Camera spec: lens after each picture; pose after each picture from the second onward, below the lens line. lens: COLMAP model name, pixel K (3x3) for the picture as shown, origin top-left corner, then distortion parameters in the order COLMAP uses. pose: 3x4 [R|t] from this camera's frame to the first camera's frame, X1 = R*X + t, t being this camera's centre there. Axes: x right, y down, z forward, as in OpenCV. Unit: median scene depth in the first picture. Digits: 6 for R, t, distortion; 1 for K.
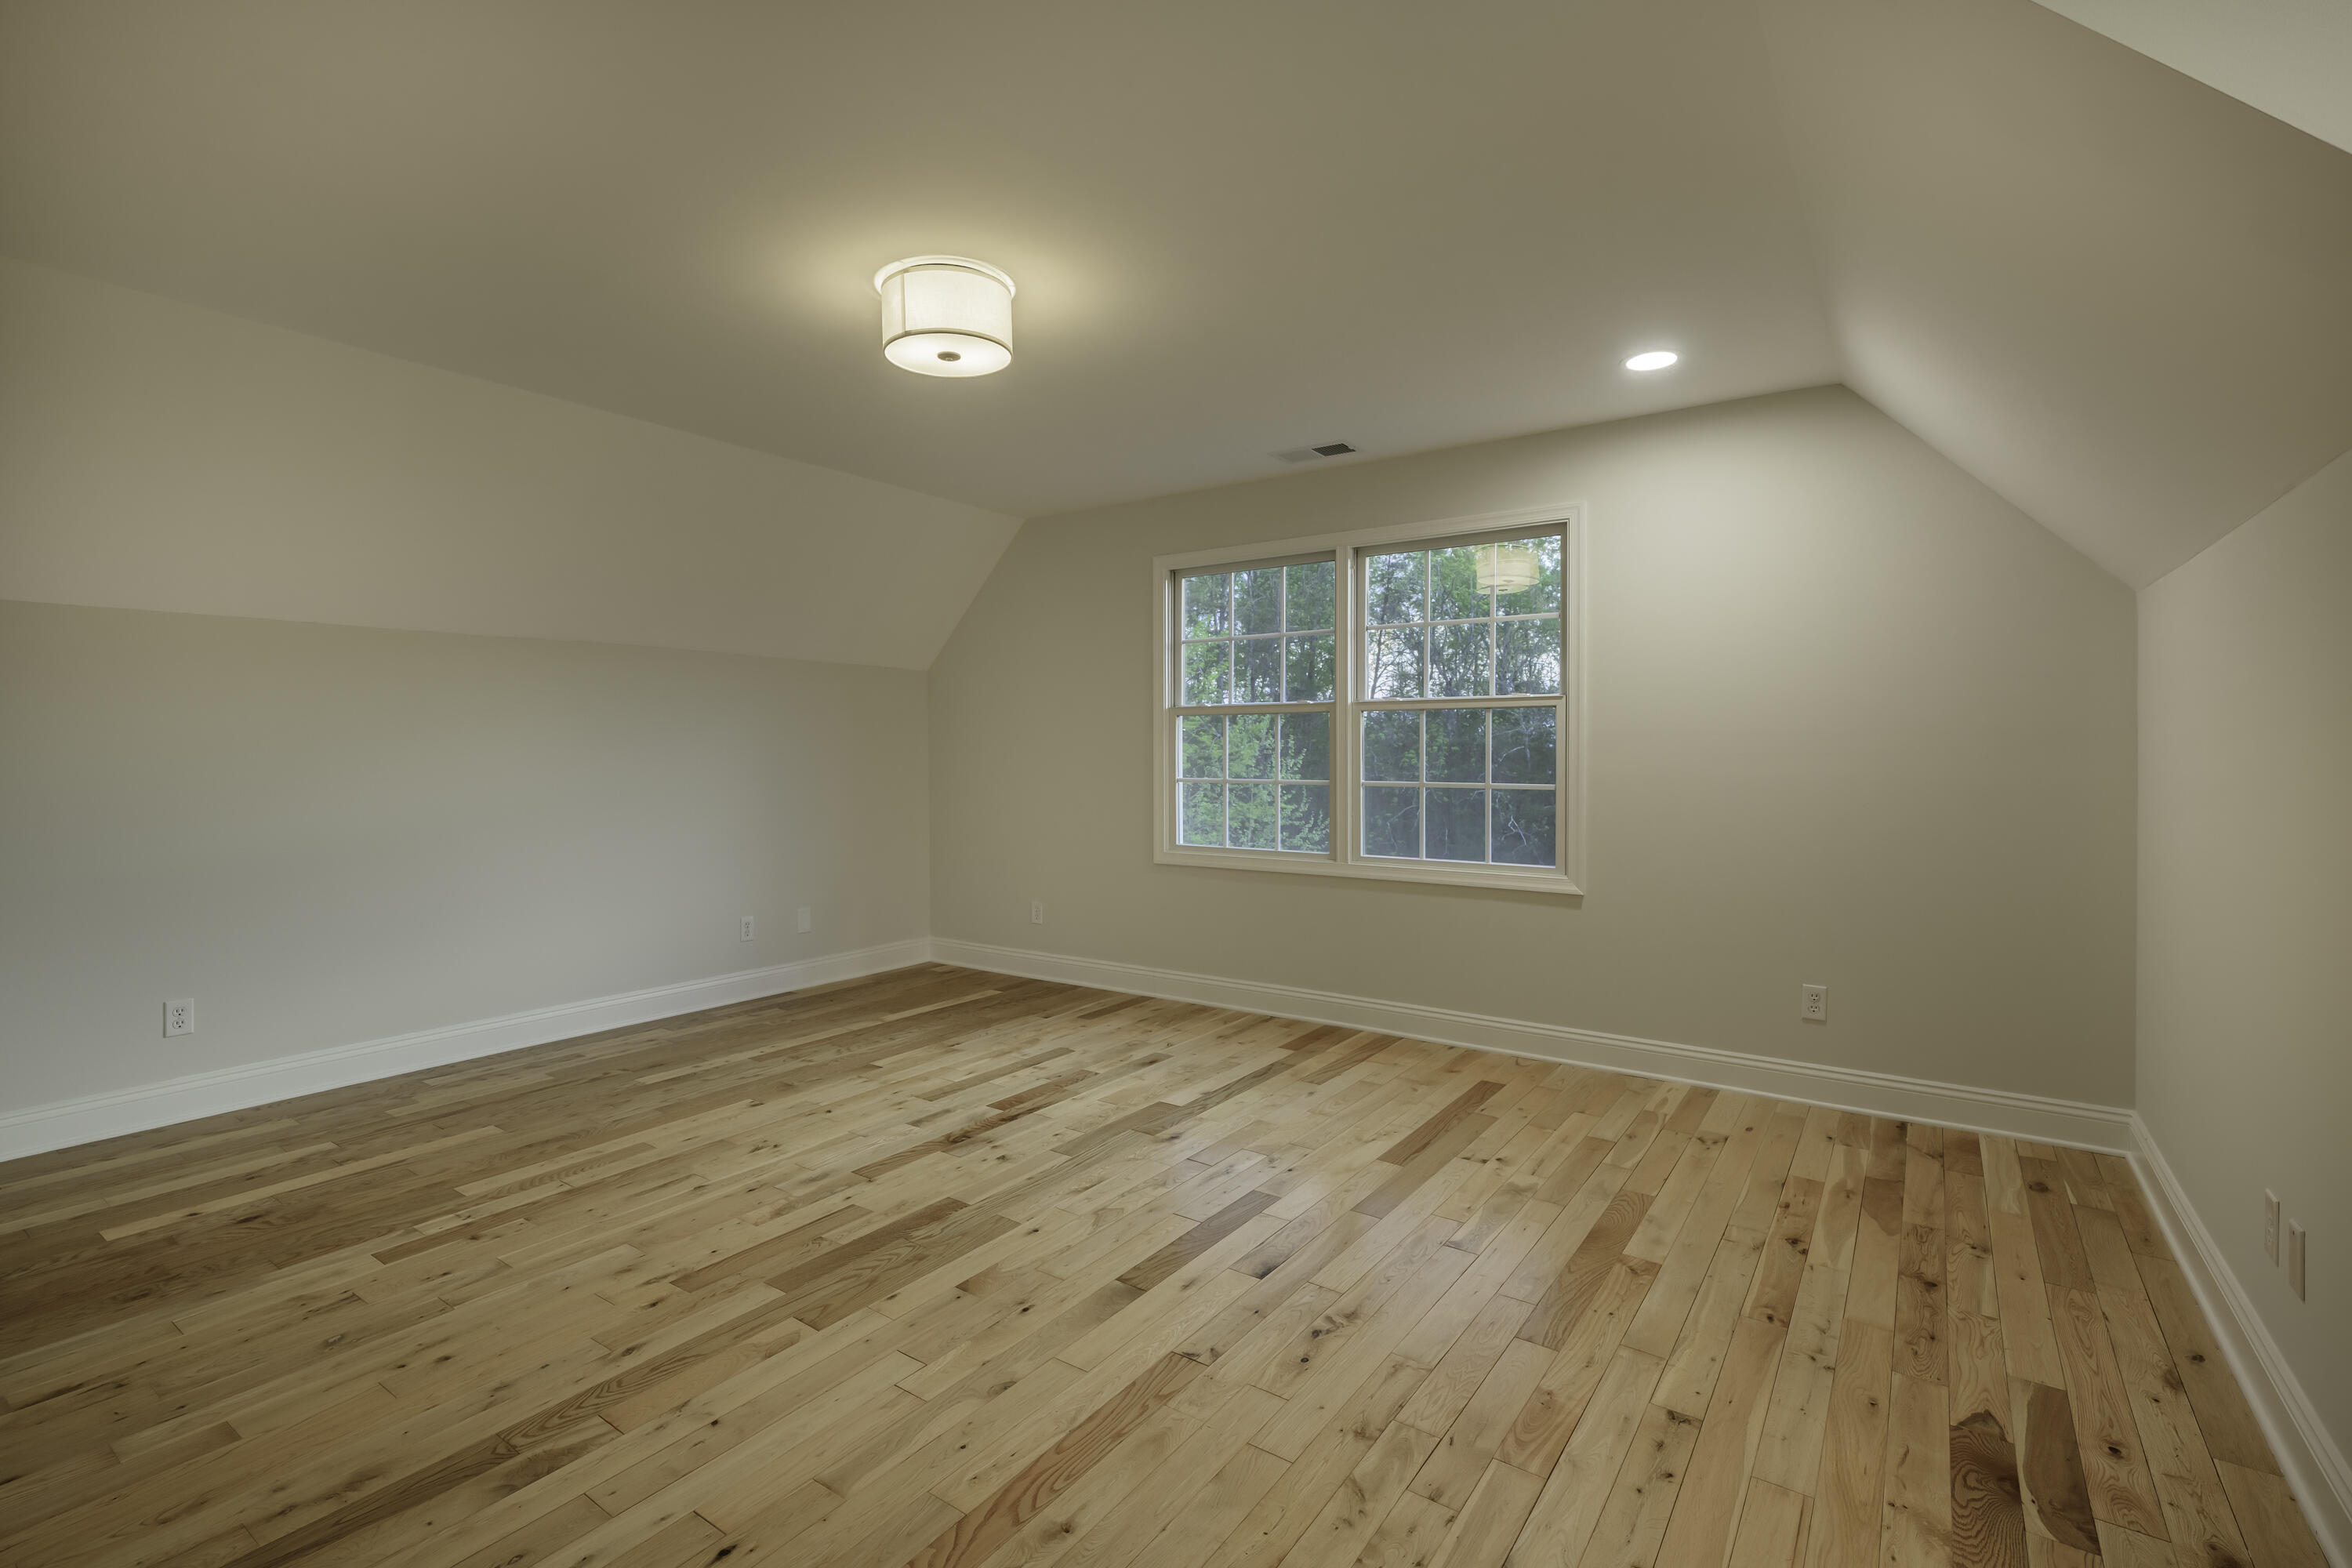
lens RADIAL K [[1091.4, 0, 1167.1], [0, 1091.4, 747.4], [0, 0, 1]] dist [0.002274, 0.001060]
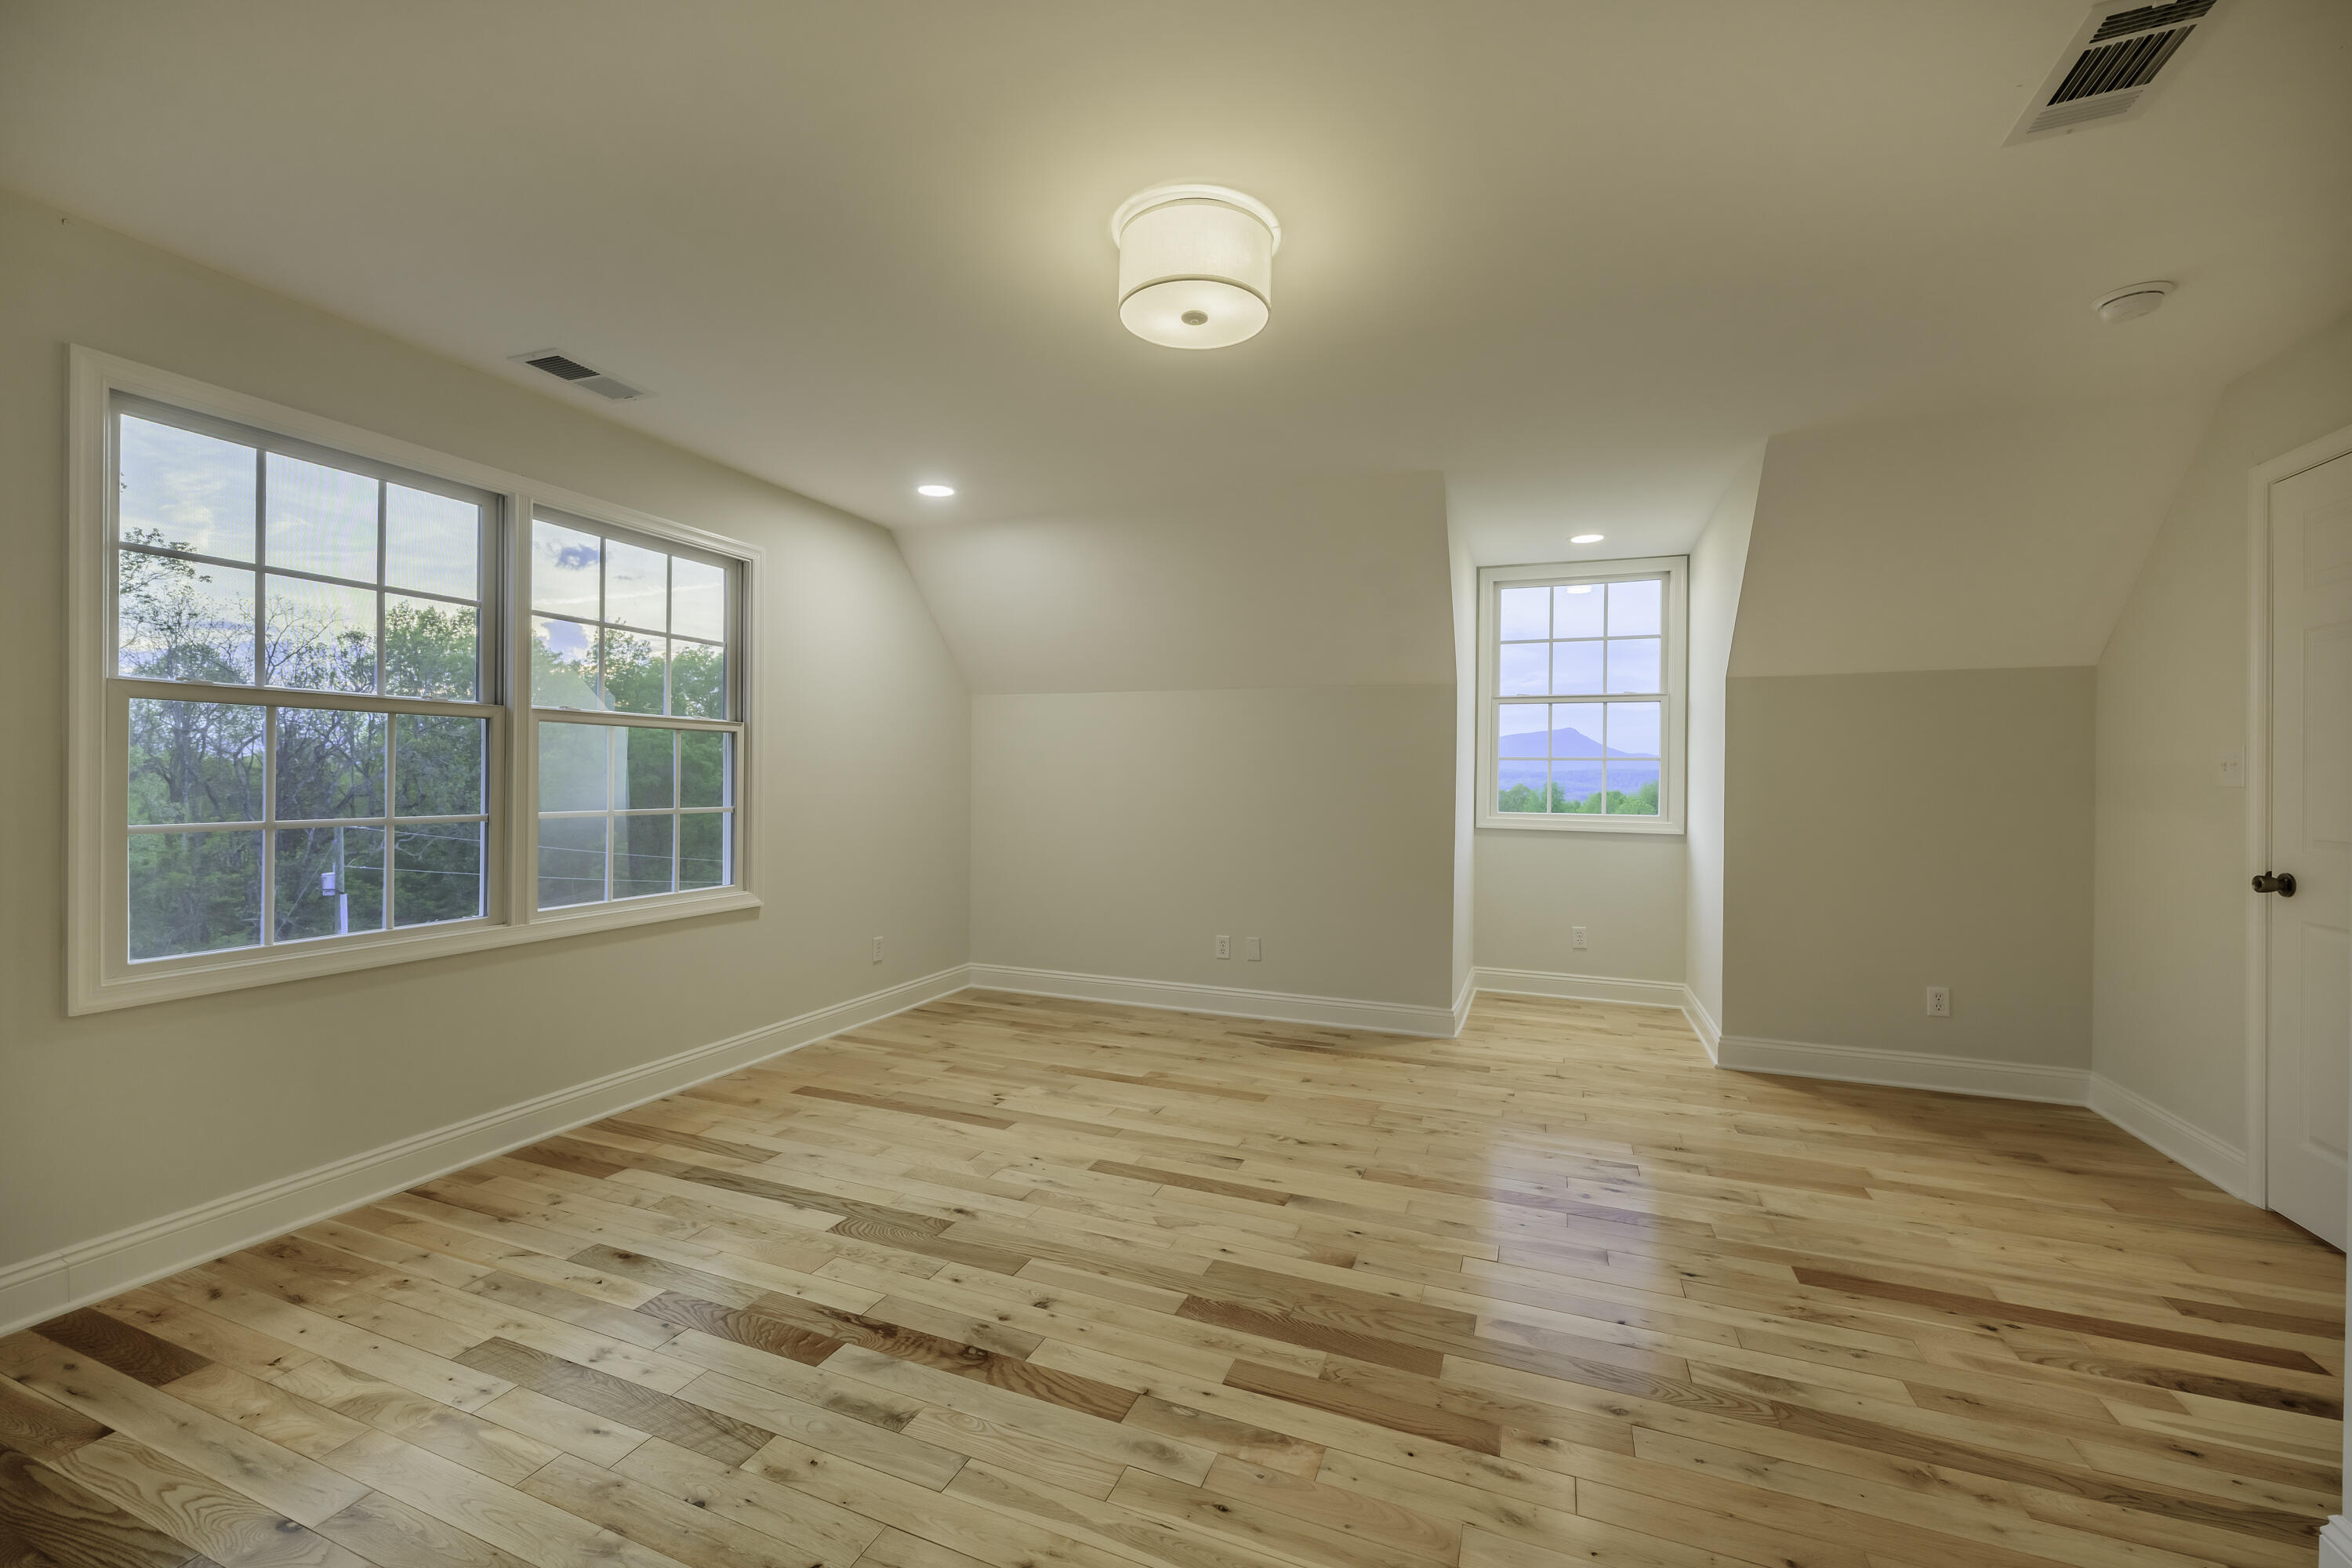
lens RADIAL K [[947.7, 0, 1149.9], [0, 947.7, 766.7], [0, 0, 1]] dist [-0.000956, -0.000018]
pose [[-0.225250, 0.008810, 0.974261, -0.784049], [-0.010563, 0.999878, -0.011484, 0.004306], [-0.974244, -0.012878, -0.225129, 1.033334]]
